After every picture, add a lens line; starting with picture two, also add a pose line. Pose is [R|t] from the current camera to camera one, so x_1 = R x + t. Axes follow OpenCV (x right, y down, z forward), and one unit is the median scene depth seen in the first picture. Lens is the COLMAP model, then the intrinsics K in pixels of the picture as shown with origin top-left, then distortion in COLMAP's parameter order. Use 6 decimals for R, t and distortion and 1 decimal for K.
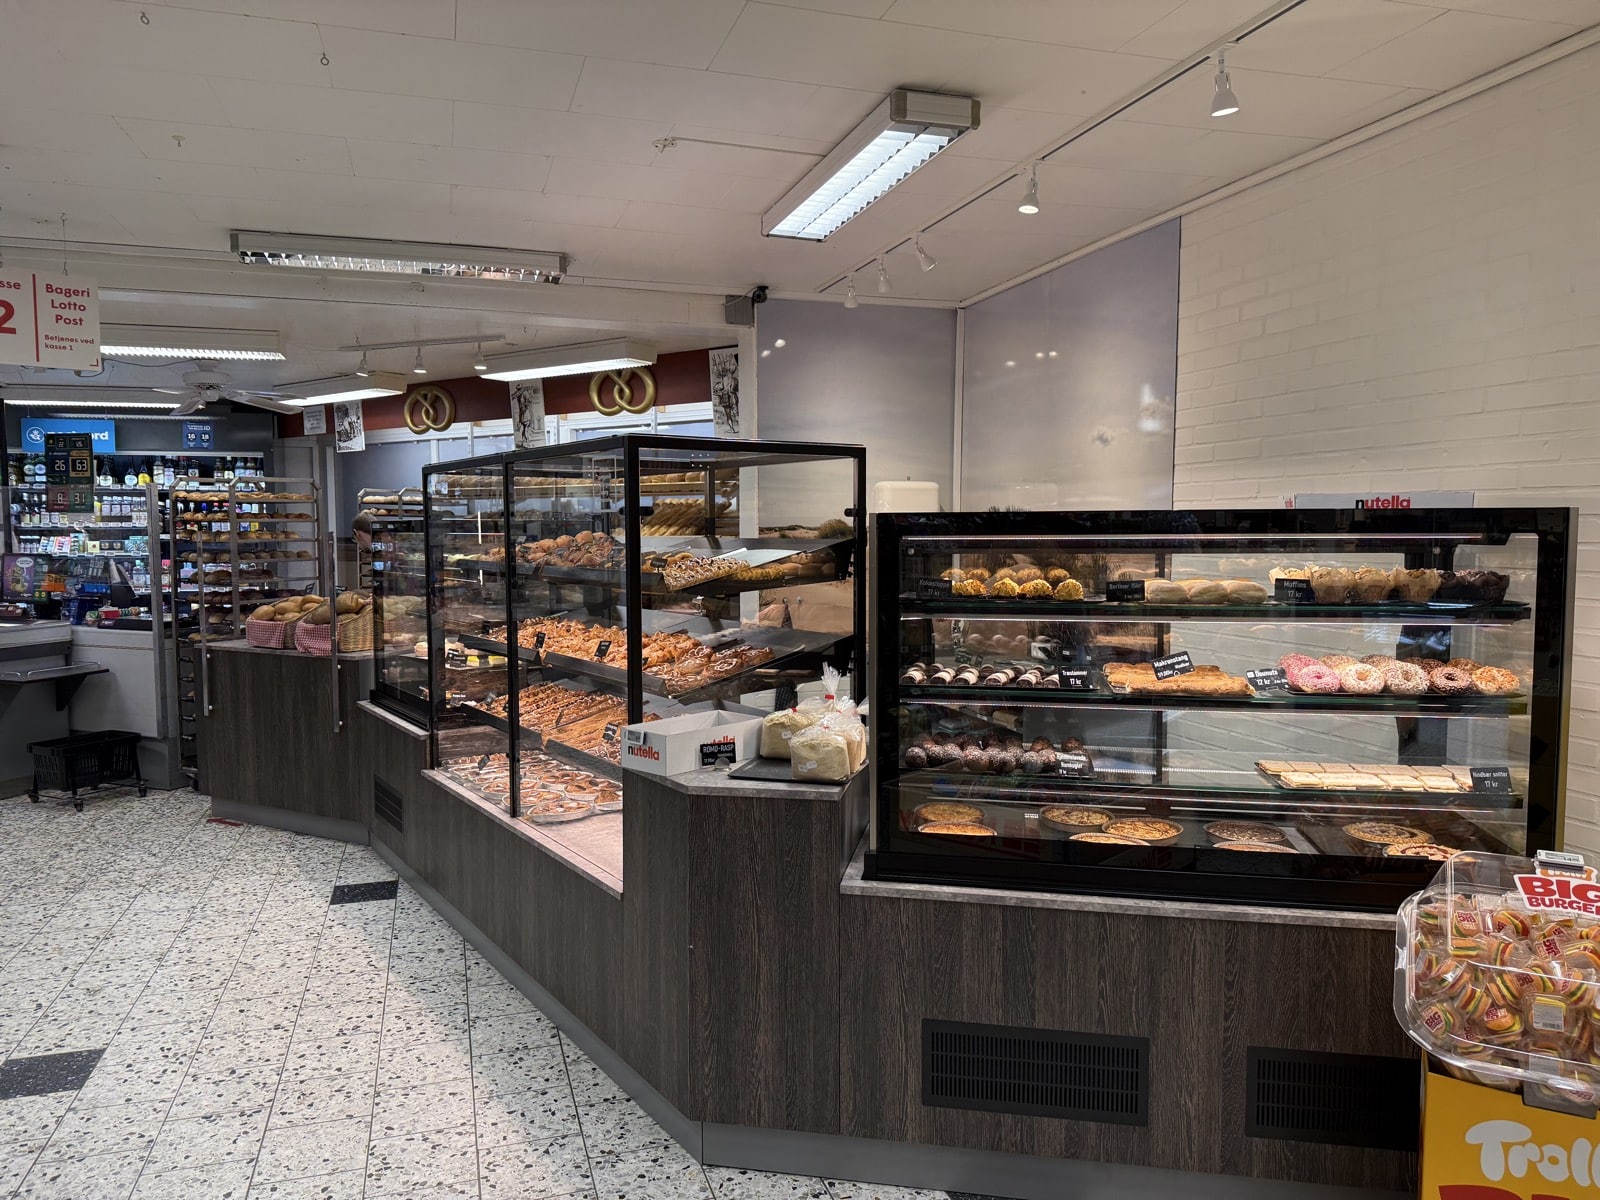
lens RADIAL K [[1128.3, 0, 799.0], [0, 1128.3, 603.7], [0, 0, 1]] dist [0.041967, -0.062701]
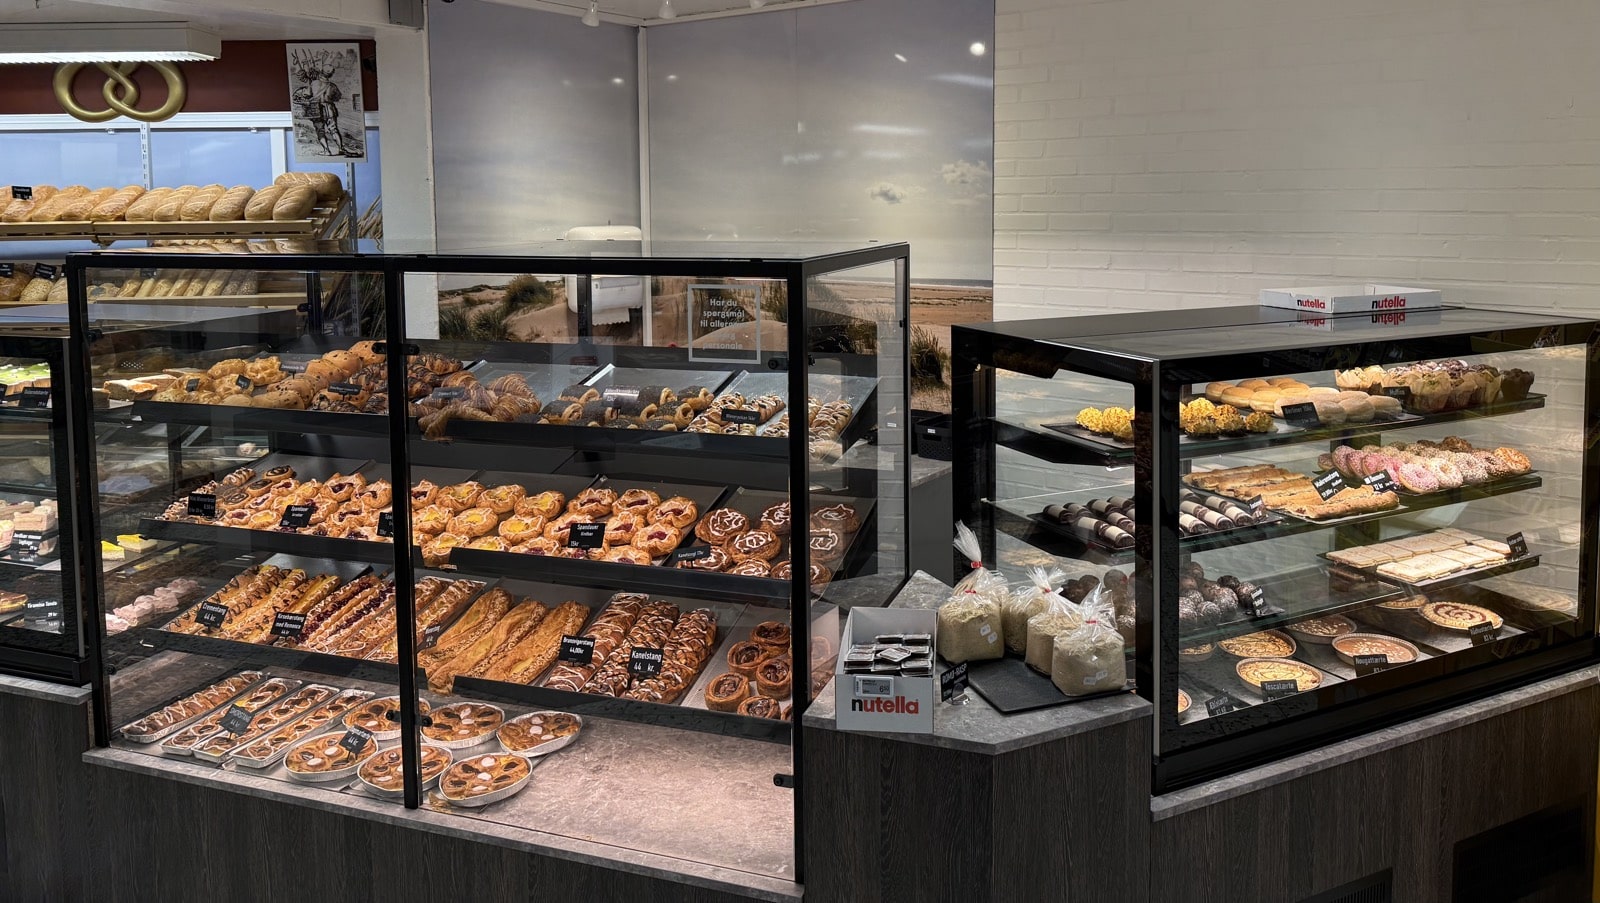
lens RADIAL K [[1124.3, 0, 817.1], [0, 1124.3, 322.9], [0, 0, 1]] dist [0.026686, -0.007378]
pose [[0.794221, -0.070271, 0.603552, -0.375558], [0.044969, 0.997364, 0.056948, -0.099143], [-0.605962, -0.018088, 0.795288, 0.291493]]
